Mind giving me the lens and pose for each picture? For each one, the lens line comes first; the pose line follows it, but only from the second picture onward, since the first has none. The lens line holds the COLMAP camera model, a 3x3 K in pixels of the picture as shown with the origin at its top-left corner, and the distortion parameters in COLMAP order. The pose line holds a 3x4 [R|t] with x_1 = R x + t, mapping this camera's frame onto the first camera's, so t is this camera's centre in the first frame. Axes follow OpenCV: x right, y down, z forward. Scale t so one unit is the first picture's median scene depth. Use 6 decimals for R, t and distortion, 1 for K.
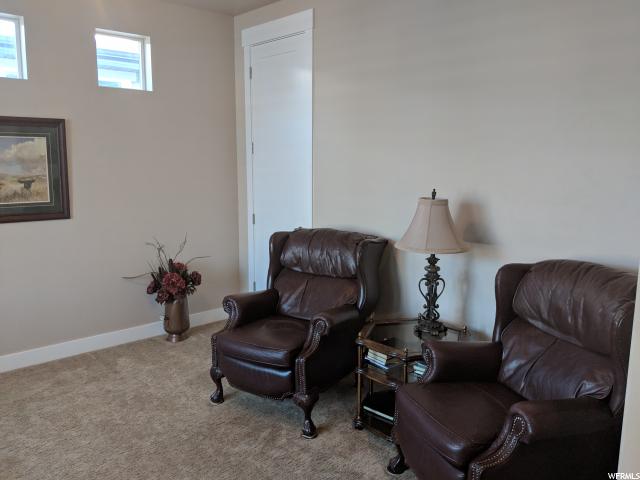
lens RADIAL K [[510.9, 0, 317.4], [0, 510.9, 238.6], [0, 0, 1]] dist [0.061969, -0.113087]
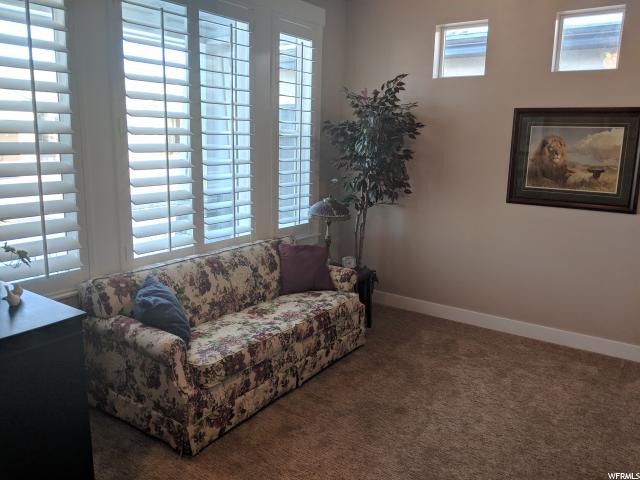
lens RADIAL K [[510.9, 0, 317.4], [0, 510.9, 238.6], [0, 0, 1]] dist [0.061969, -0.113087]
pose [[0.230742, 0.184799, -0.955305, 0.305420], [-0.177291, 0.973348, 0.145467, -0.031783], [0.956727, 0.135802, 0.257356, 0.231811]]
